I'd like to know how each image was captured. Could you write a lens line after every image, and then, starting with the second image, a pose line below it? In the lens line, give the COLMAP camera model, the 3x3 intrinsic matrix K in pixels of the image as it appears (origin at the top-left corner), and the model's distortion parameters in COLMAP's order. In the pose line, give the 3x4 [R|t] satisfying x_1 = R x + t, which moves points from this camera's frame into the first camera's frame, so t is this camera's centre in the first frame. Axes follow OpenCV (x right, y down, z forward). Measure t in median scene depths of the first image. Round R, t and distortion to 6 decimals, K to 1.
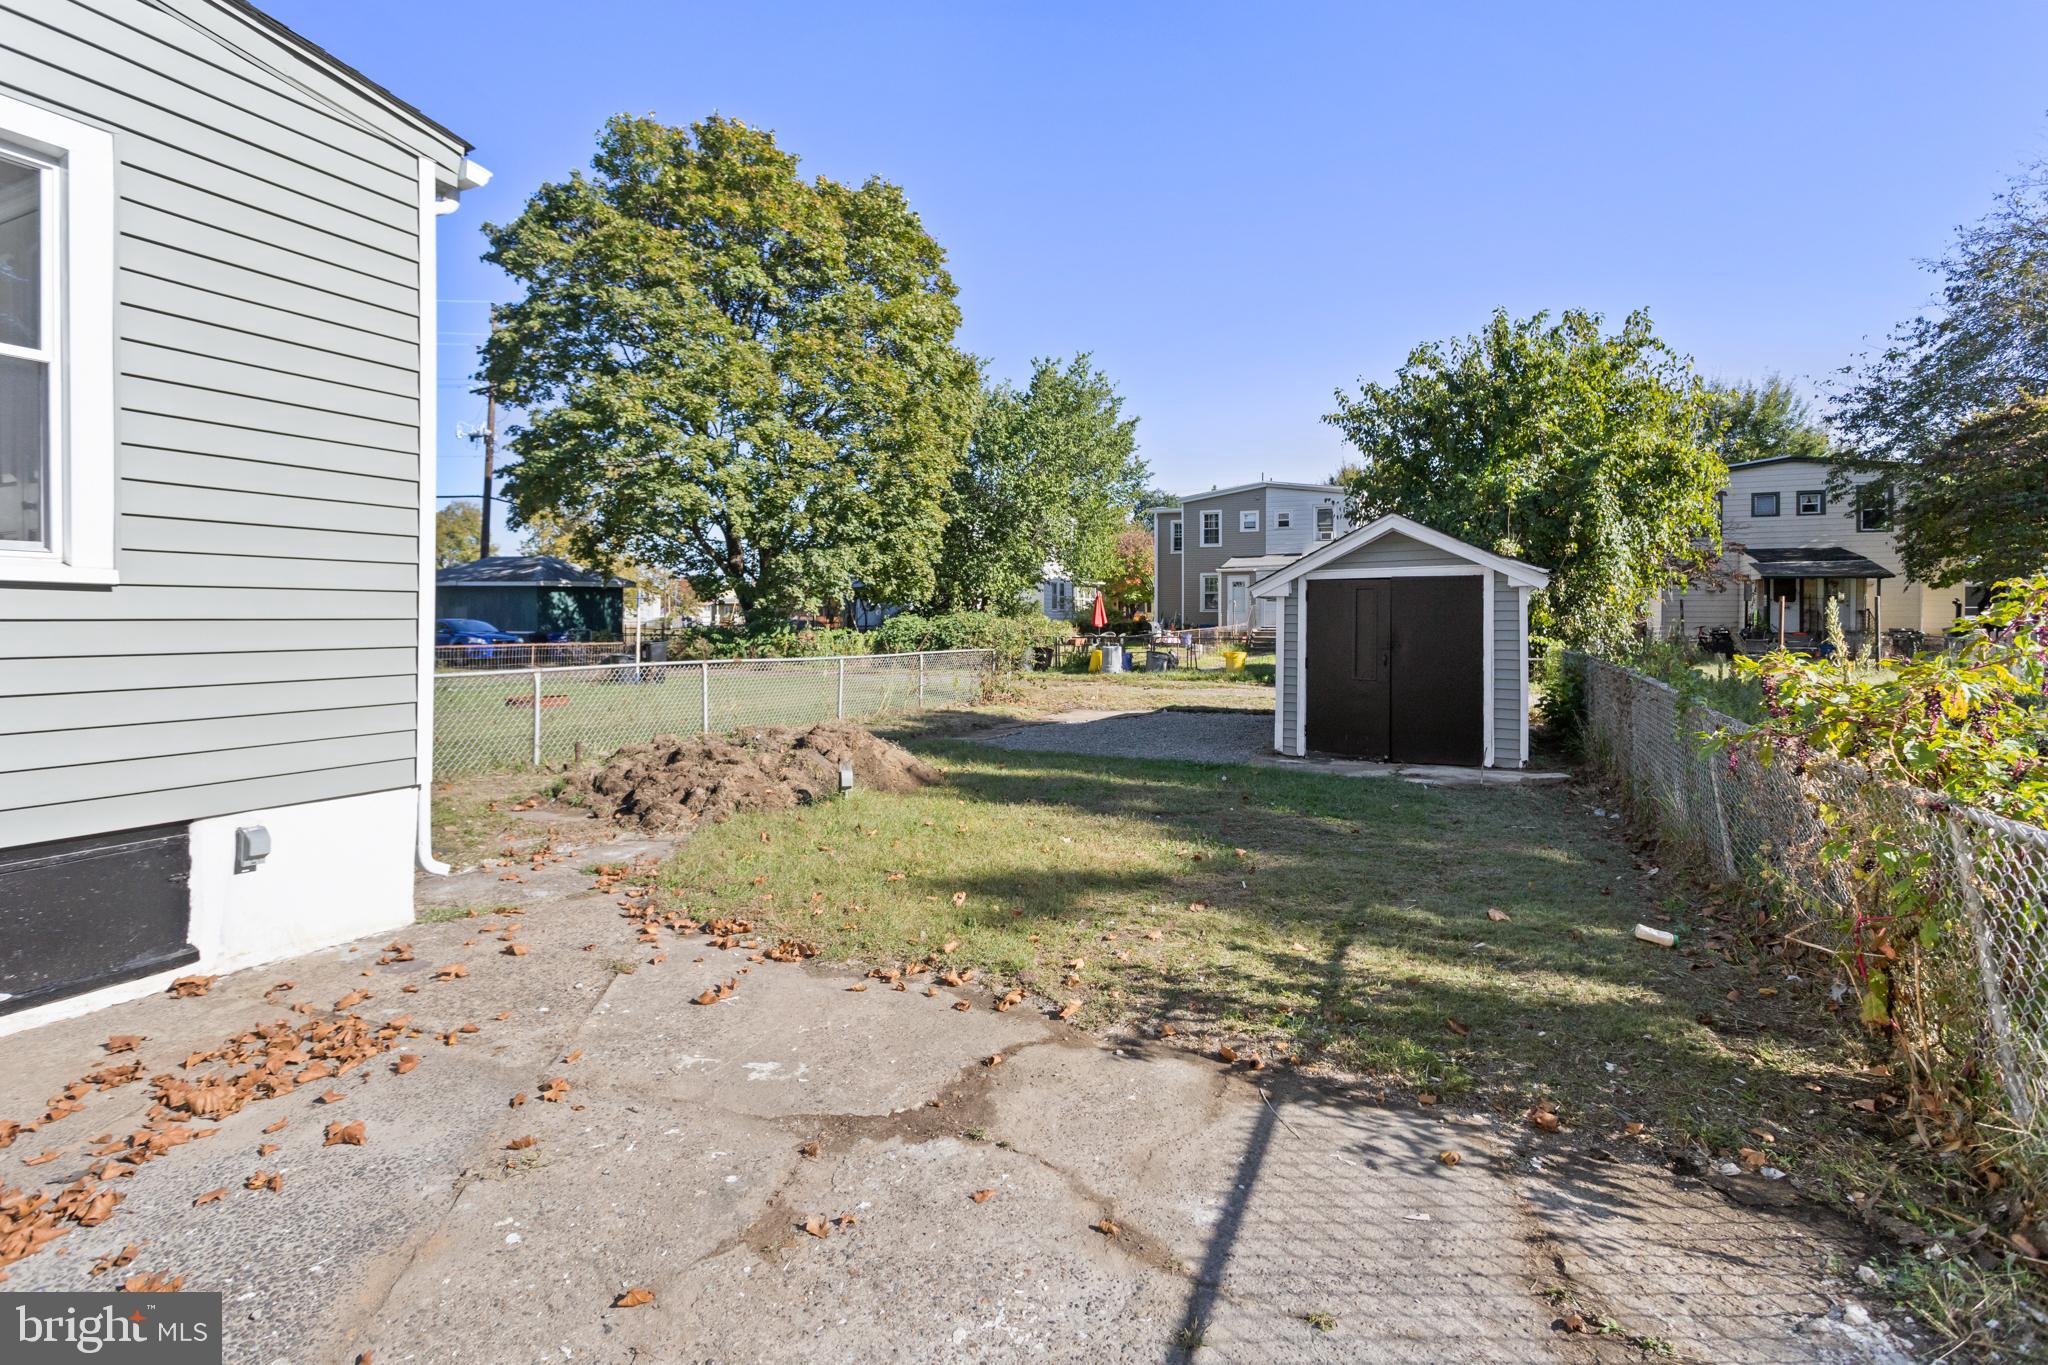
lens RADIAL K [[982.0, 0, 1028.6], [0, 982.0, 622.6], [0, 0, 1]] dist [-0.000817, 0.000526]
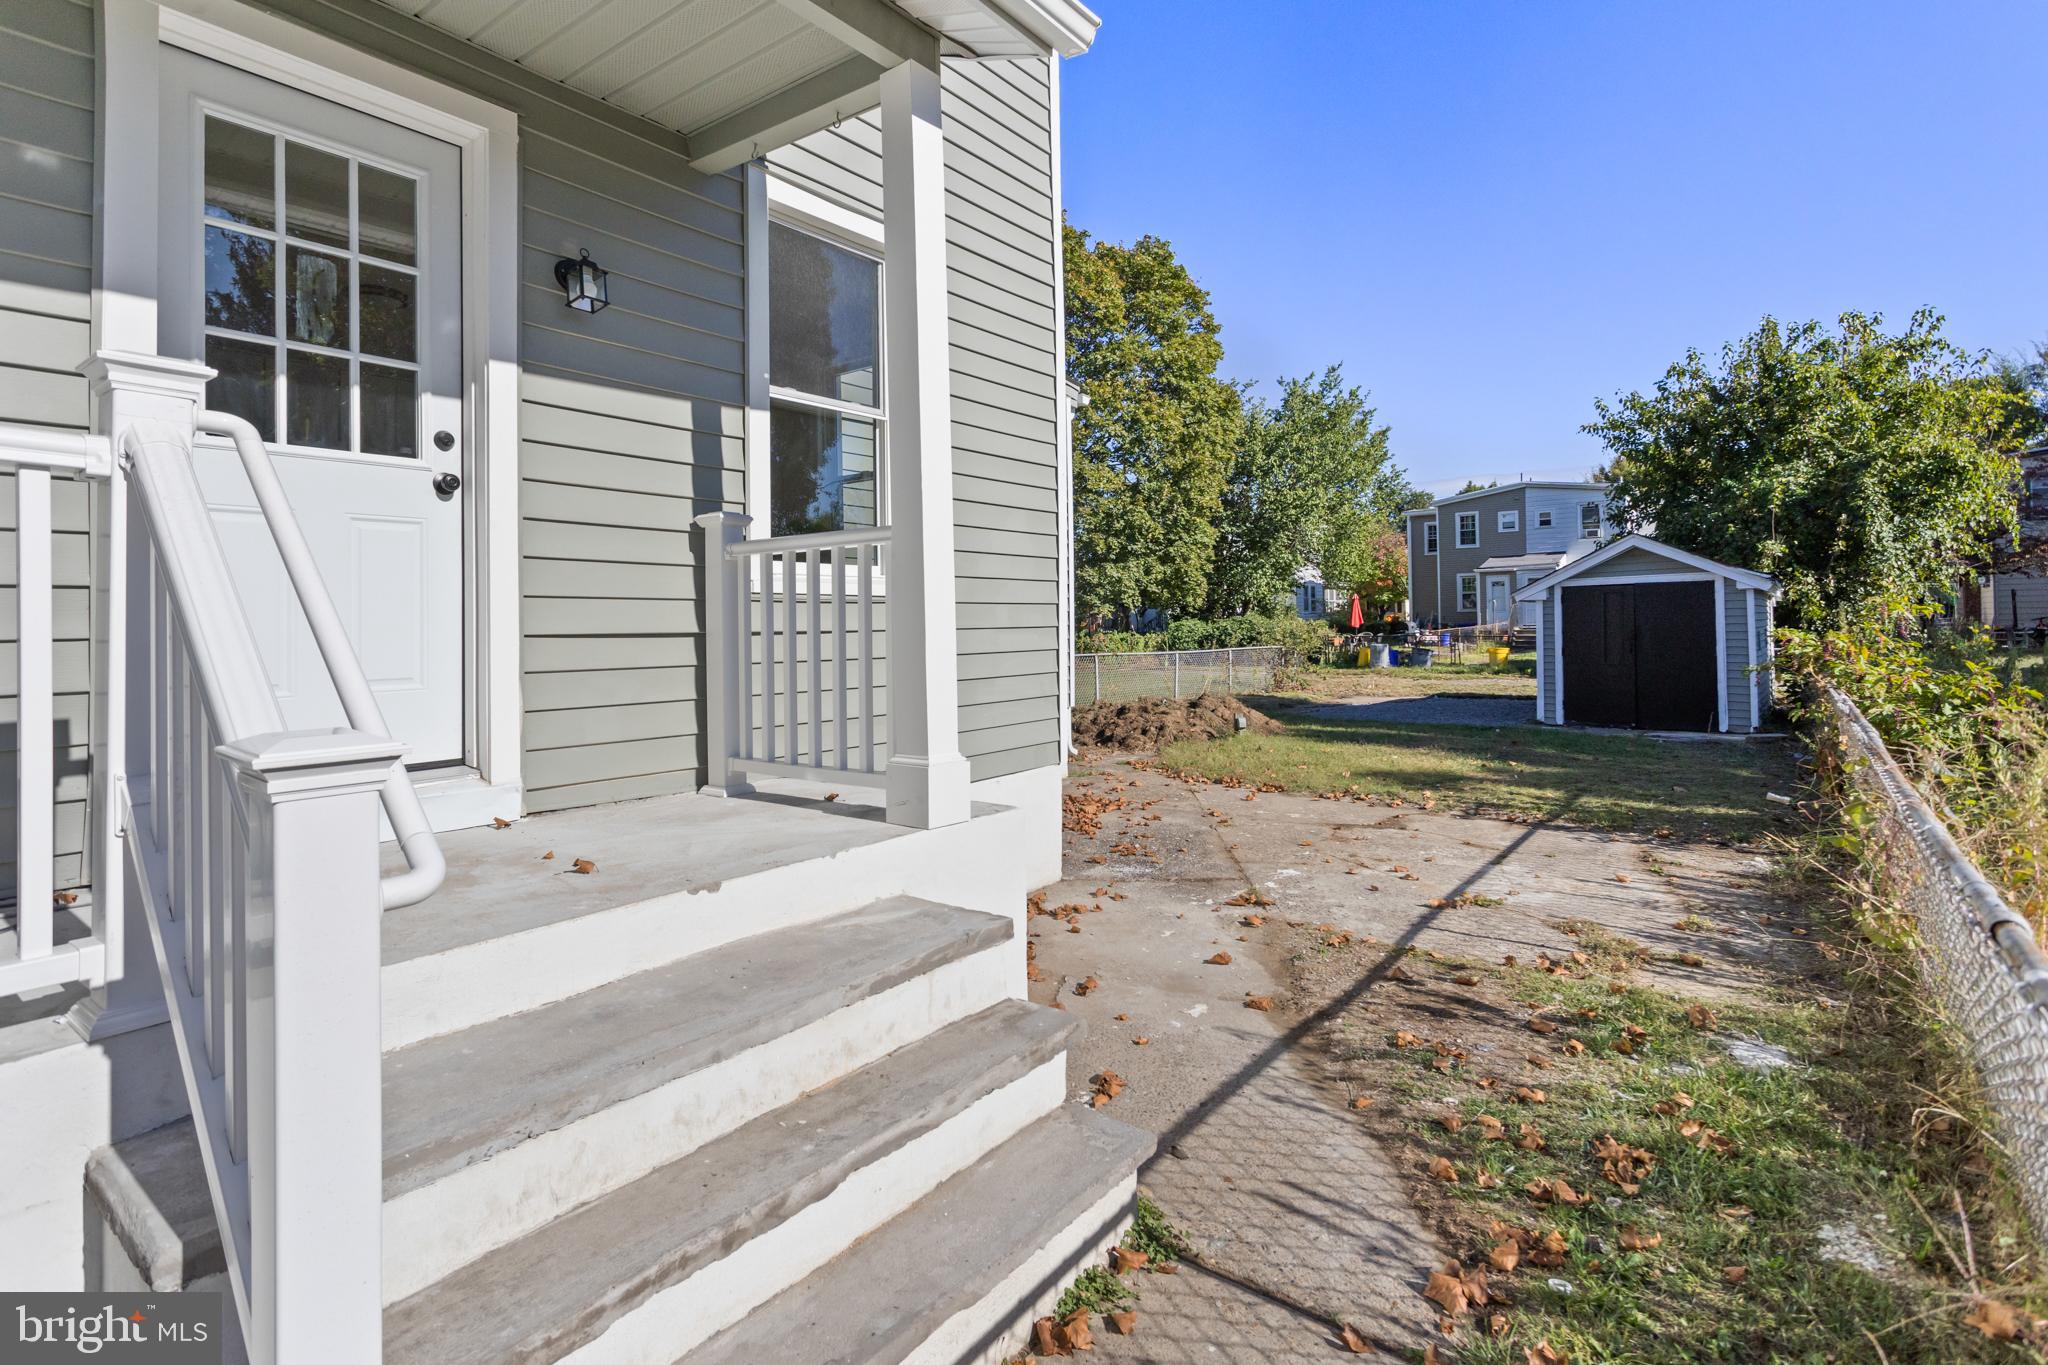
lens RADIAL K [[997.4, 0, 1017.6], [0, 997.4, 610.9], [0, 0, 1]] dist [-0.001899, 0.016901]
pose [[0.972130, -0.017991, -0.233750, -0.043440], [0.014310, 0.999746, -0.017433, 0.000171], [0.234005, 0.013602, 0.972140, -0.182799]]
